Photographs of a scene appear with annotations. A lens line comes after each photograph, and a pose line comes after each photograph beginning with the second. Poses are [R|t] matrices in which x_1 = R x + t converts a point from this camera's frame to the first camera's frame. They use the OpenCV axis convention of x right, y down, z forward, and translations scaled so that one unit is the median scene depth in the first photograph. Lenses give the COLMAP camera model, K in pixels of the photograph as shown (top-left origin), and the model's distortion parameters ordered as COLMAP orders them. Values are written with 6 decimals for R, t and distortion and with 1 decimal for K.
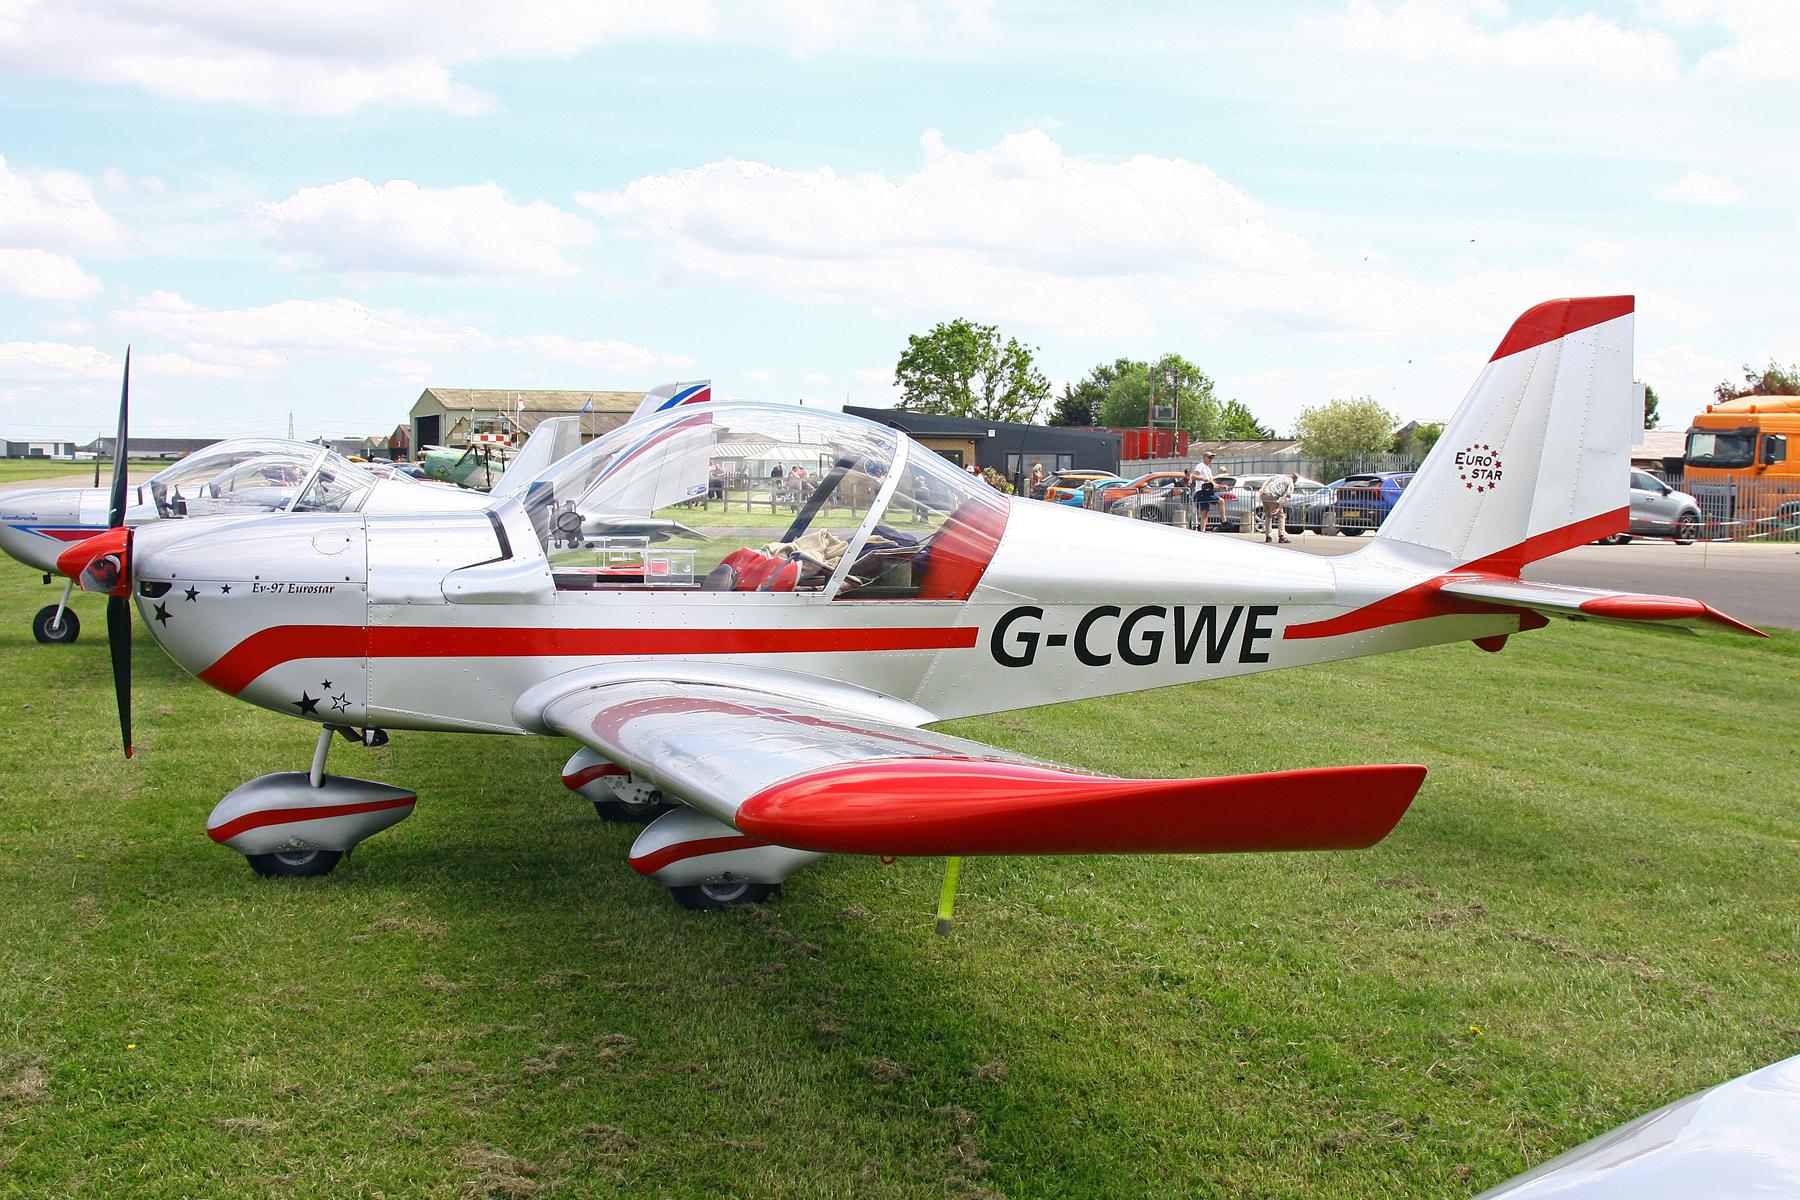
lens RADIAL K [[2231.6, 0, 899.8], [0, 2231.6, 616.8], [0, 0, 1]] dist [-0.115262, 0.000000]
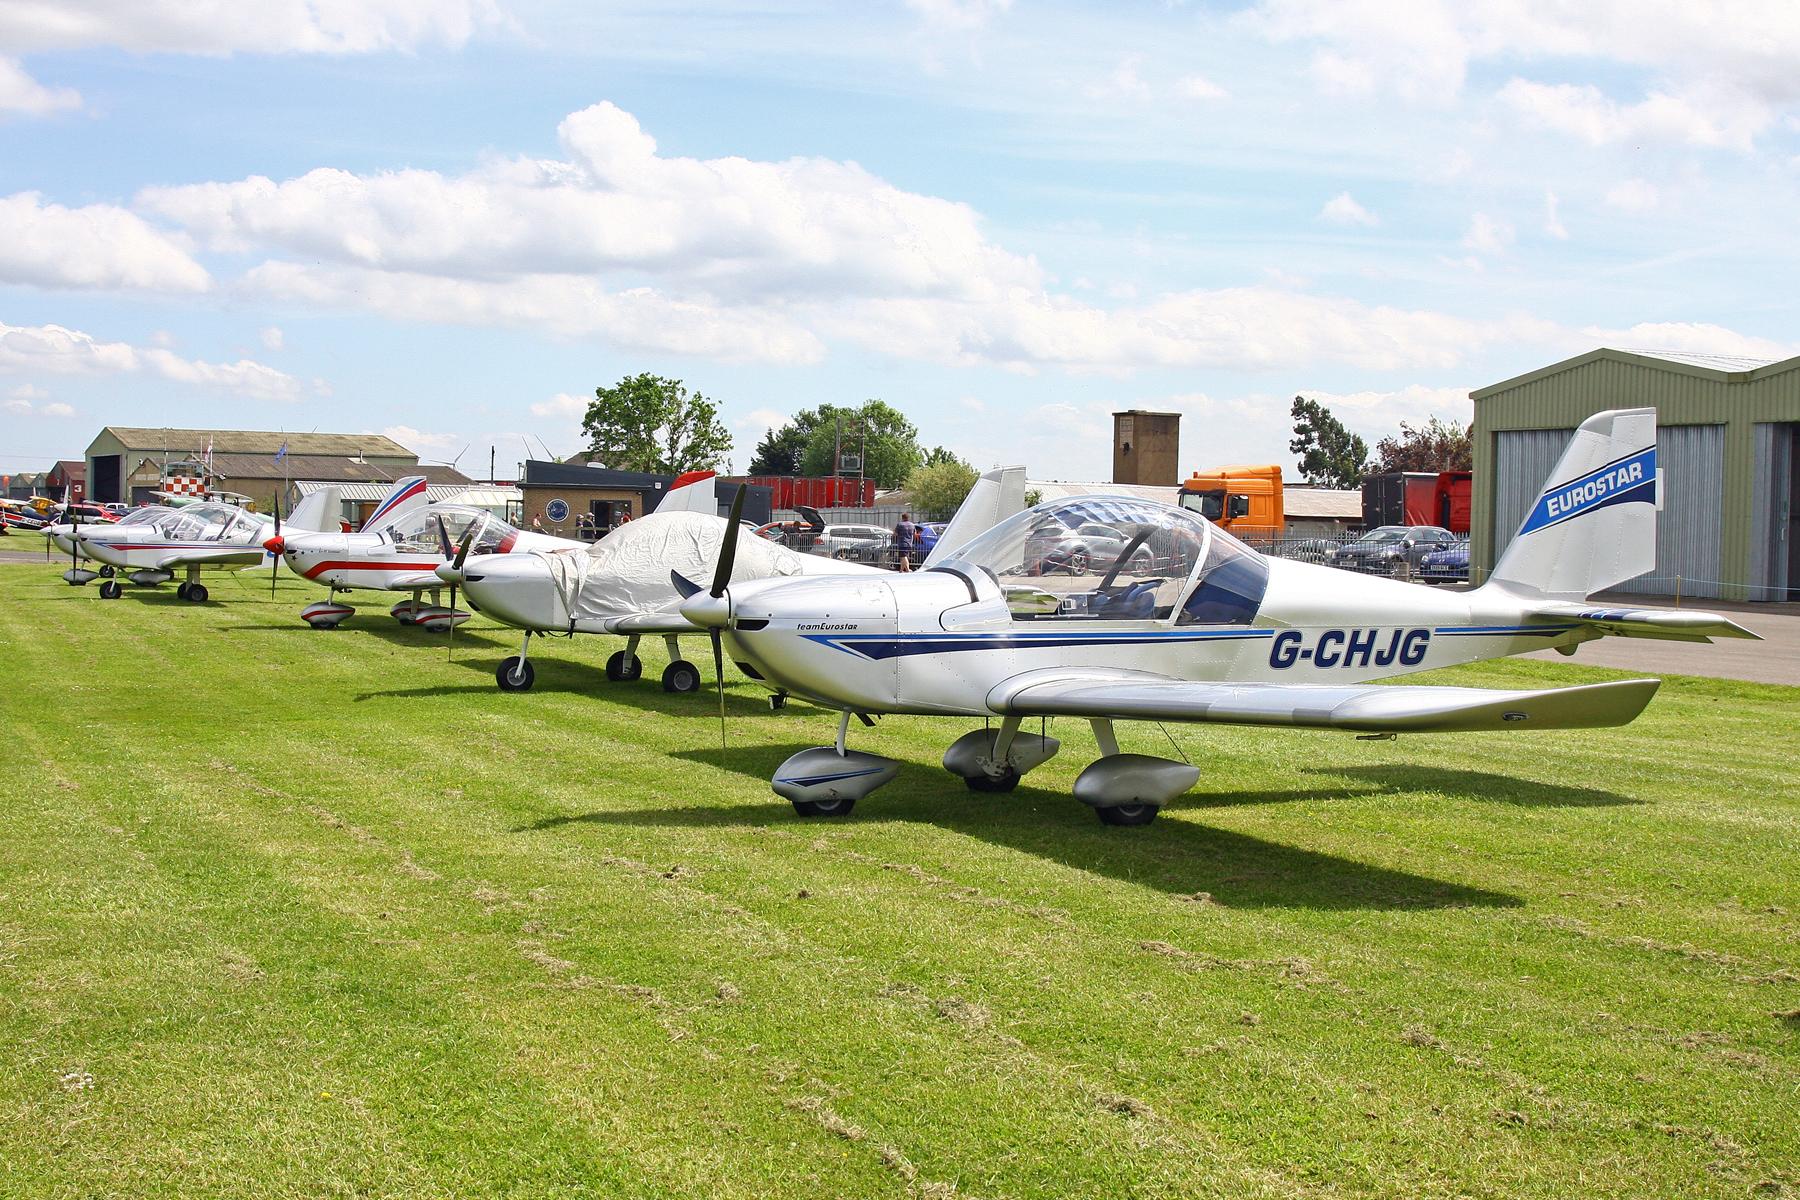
lens RADIAL K [[2444.5, 0, 895.1], [0, 2444.5, 602.5], [0, 0, 1]] dist [-0.108534, 0.000000]
pose [[0.993115, 0.005036, 0.117033, 0.009496], [-0.001455, 0.999529, -0.030660, 0.009033], [-0.117133, 0.030279, 0.992655, -0.147397]]
